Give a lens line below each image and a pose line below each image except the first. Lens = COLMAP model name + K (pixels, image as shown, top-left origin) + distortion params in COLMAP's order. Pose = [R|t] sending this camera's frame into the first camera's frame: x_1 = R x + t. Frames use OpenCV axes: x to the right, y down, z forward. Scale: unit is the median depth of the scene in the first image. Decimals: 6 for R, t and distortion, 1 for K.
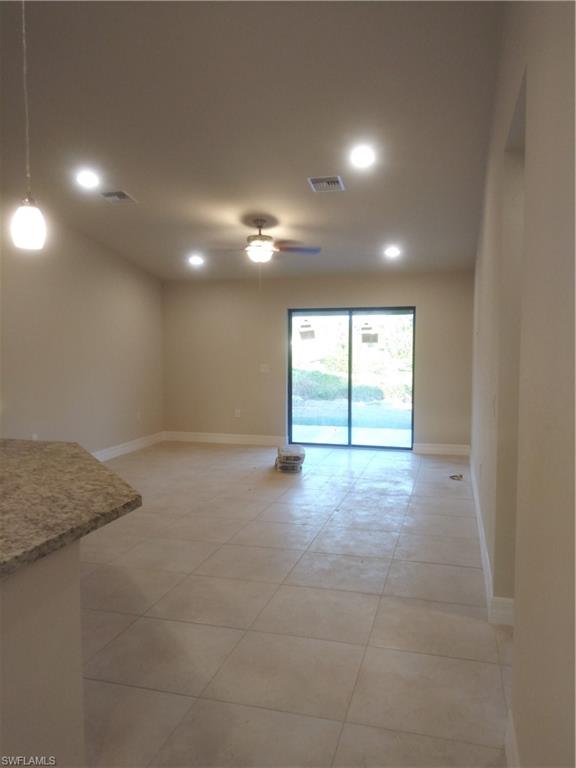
lens RADIAL K [[623.4, 0, 288.0], [0, 623.4, 384.0], [0, 0, 1]] dist [0.087060, -0.000738]
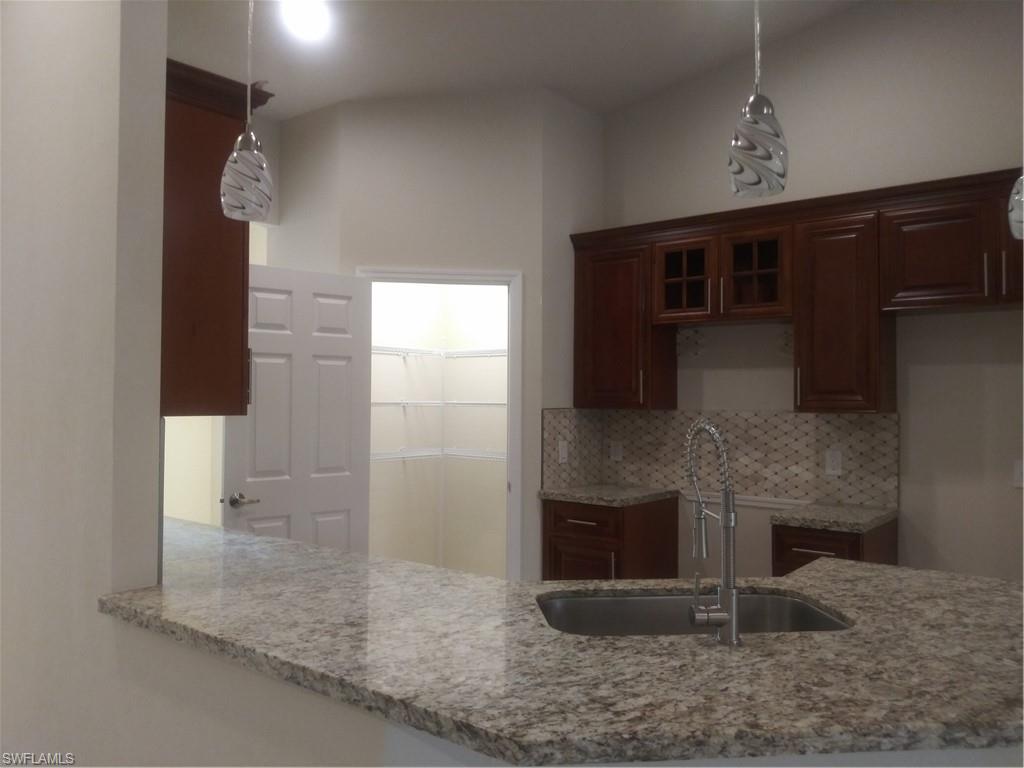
lens RADIAL K [[810.5, 0, 512.0], [0, 810.5, 384.0], [0, 0, 1]] dist [0.008432, -0.002360]
pose [[-0.416183, -0.020116, -0.909058, 0.622022], [-0.058694, 0.998265, 0.004781, -0.145064], [0.907384, 0.055346, -0.416642, 2.862655]]
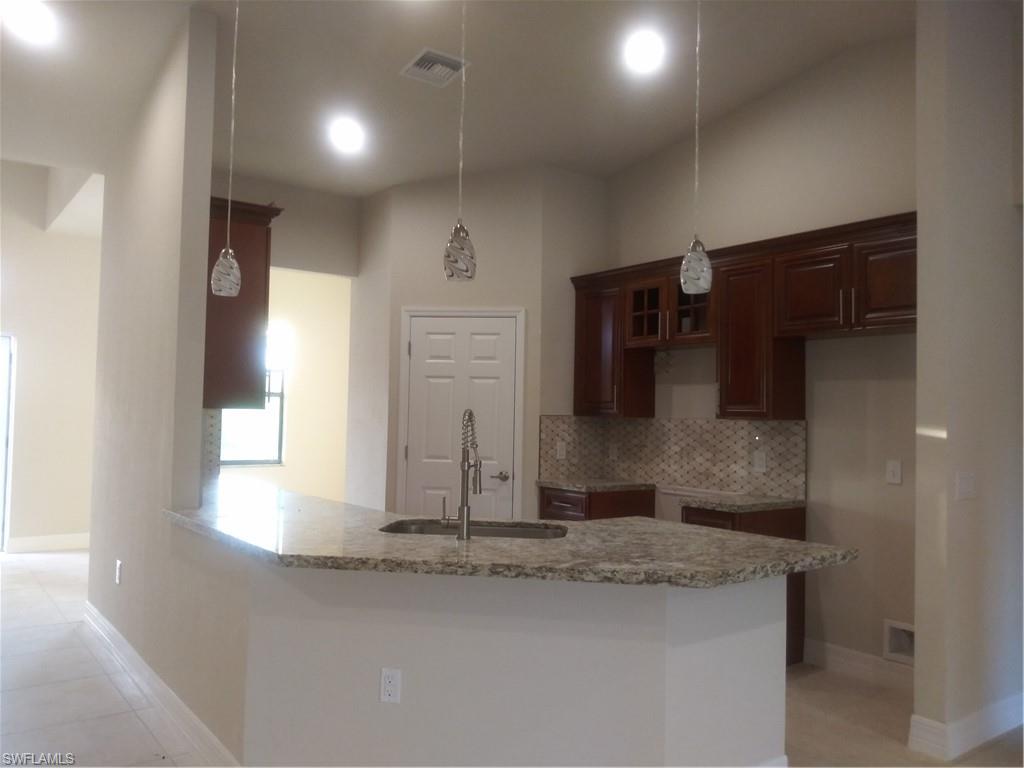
lens RADIAL K [[810.5, 0, 512.0], [0, 810.5, 384.0], [0, 0, 1]] dist [0.008432, -0.002360]
pose [[-0.622650, -0.044780, -0.781218, 1.104849], [-0.065343, 0.997850, -0.005118, -0.177323], [0.779768, 0.047861, -0.624237, 4.714268]]
